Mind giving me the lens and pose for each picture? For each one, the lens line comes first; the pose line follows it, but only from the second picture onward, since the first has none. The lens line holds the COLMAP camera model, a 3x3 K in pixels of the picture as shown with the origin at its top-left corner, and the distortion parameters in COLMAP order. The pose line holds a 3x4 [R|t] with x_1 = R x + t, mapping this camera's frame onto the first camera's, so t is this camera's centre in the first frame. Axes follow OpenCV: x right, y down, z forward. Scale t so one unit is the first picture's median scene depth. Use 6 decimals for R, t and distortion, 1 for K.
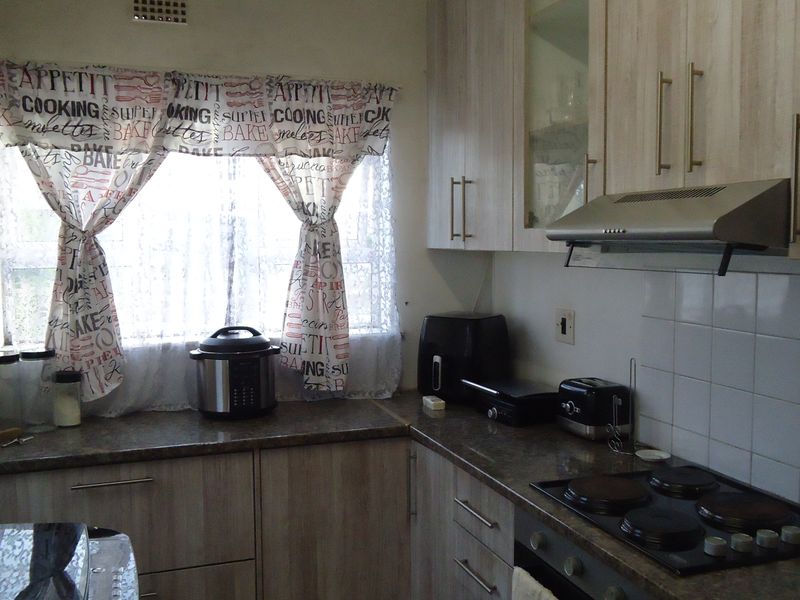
lens RADIAL K [[784.0, 0, 398.6], [0, 784.0, 298.7], [0, 0, 1]] dist [-0.008994, 0.000000]
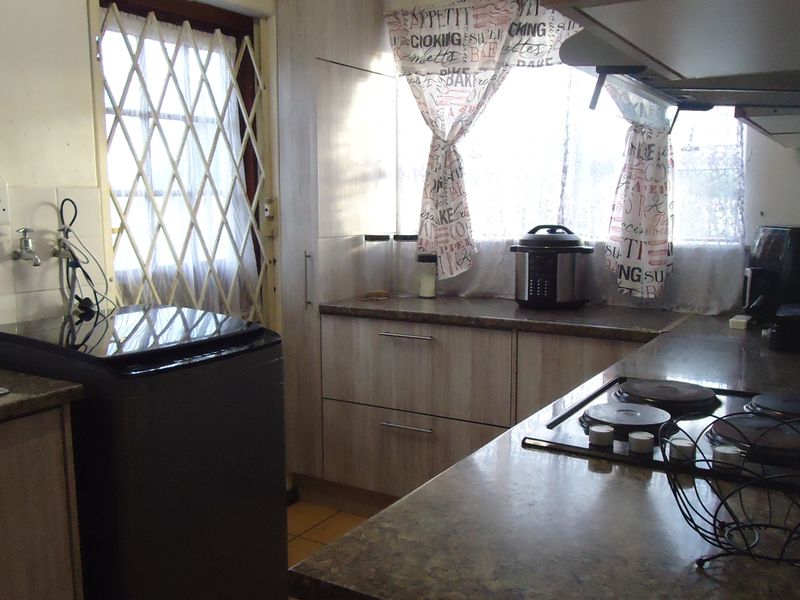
lens RADIAL K [[784.0, 0, 399.4], [0, 784.0, 302.4], [0, 0, 1]] dist [-0.008994, 0.000000]
pose [[0.628628, 0.105492, -0.770518, 0.517415], [-0.059813, 0.994381, 0.087343, 0.061650], [0.775403, -0.008819, 0.631405, 0.161423]]
